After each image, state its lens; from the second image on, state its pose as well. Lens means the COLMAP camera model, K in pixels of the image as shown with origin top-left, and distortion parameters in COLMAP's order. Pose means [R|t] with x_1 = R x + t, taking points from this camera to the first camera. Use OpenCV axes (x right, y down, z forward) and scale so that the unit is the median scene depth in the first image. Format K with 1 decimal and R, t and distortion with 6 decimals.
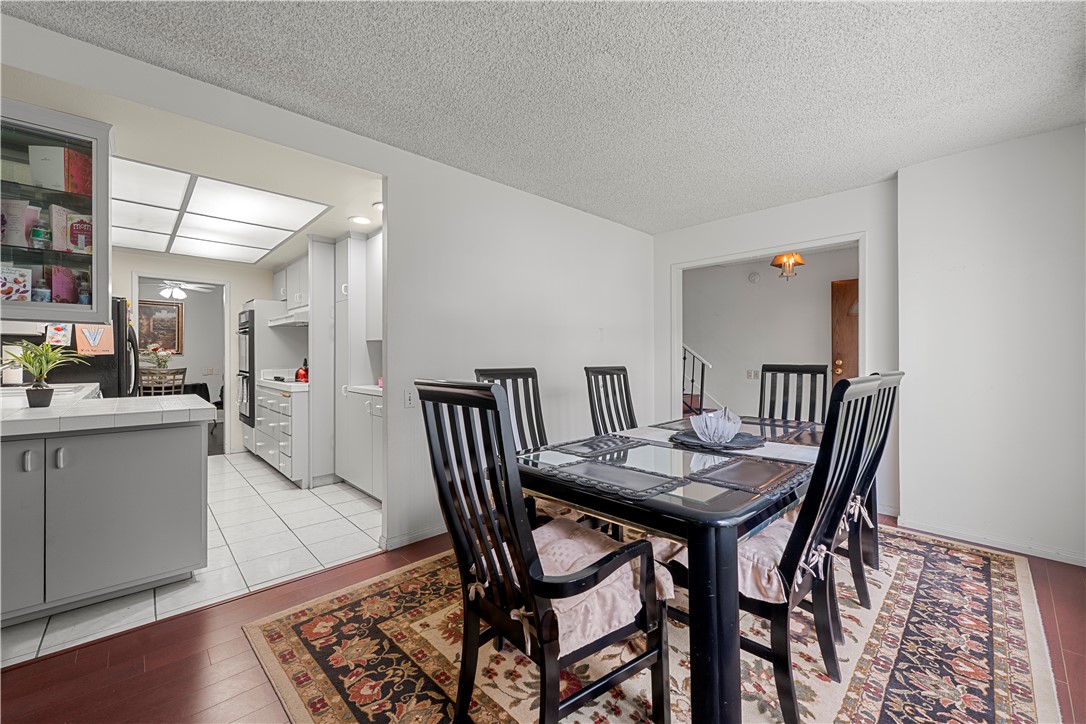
lens RADIAL K [[439.1, 0, 548.6], [0, 439.1, 357.8], [0, 0, 1]] dist [0.003384, 0.000568]
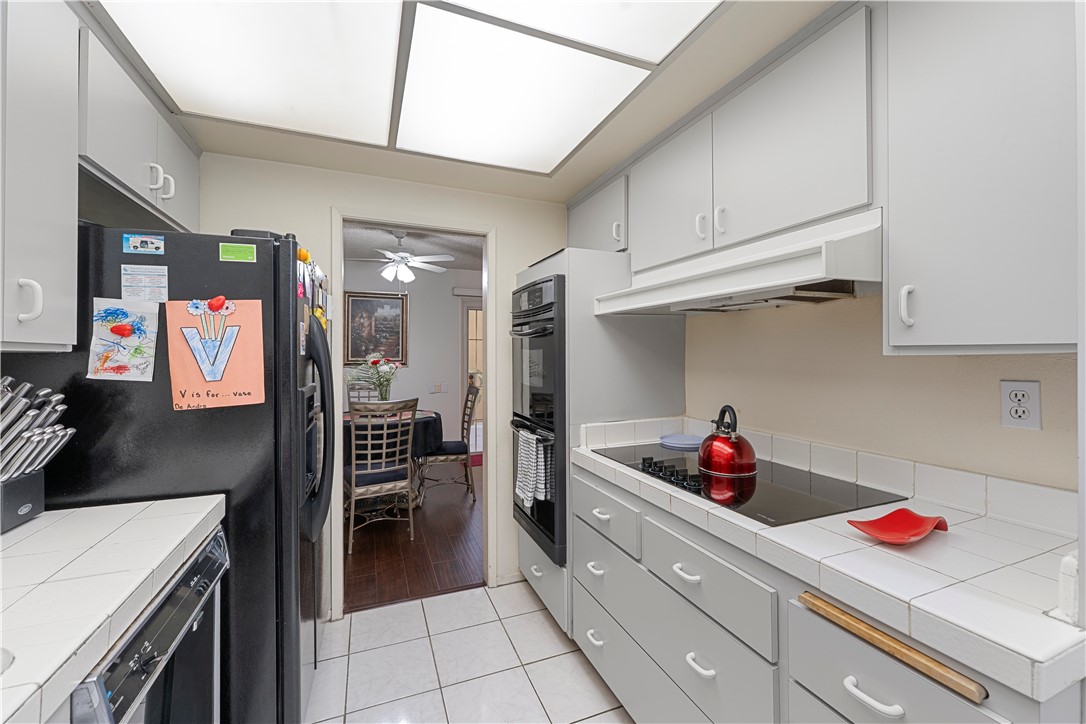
lens RADIAL K [[439.1, 0, 548.0], [0, 439.1, 354.7], [0, 0, 1]] dist [0.003384, 0.000568]
pose [[0.933437, -0.003343, -0.358725, -0.464549], [0.003024, 0.999994, -0.001451, -0.030428], [0.358728, 0.000269, 0.933442, 0.533221]]
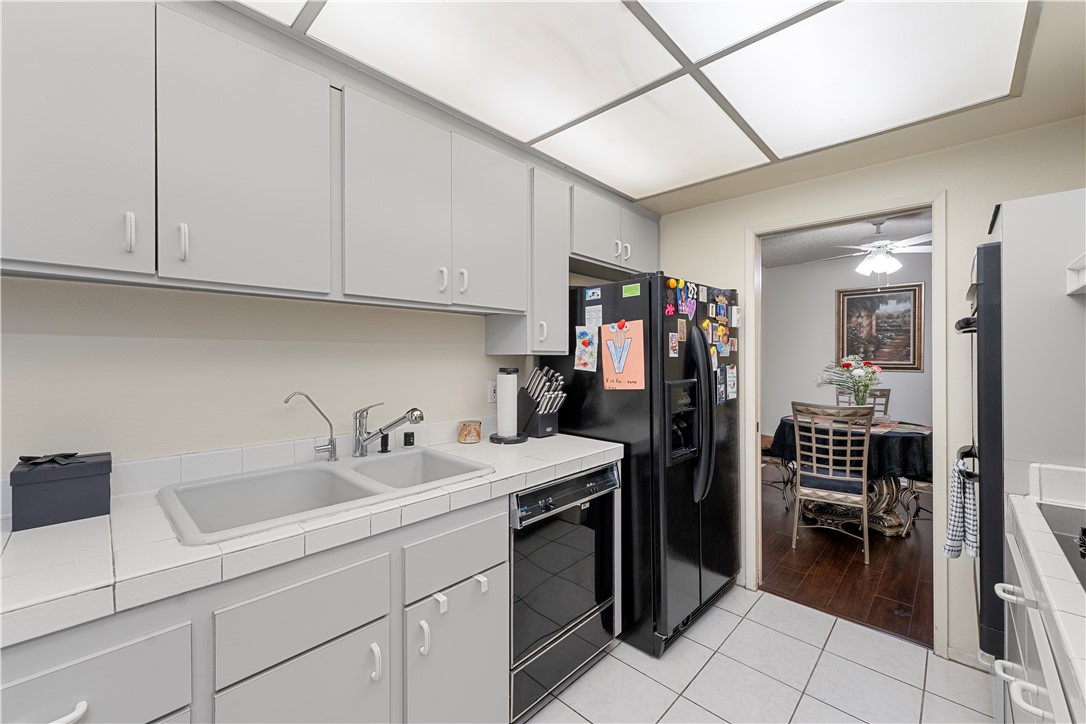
lens RADIAL K [[439.1, 0, 551.8], [0, 439.1, 363.4], [0, 0, 1]] dist [0.003384, 0.000568]
pose [[0.070311, 0.012667, -0.997445, -0.352044], [-0.002616, 0.999918, 0.012514, -0.030083], [0.997522, 0.001730, 0.070339, 0.599849]]
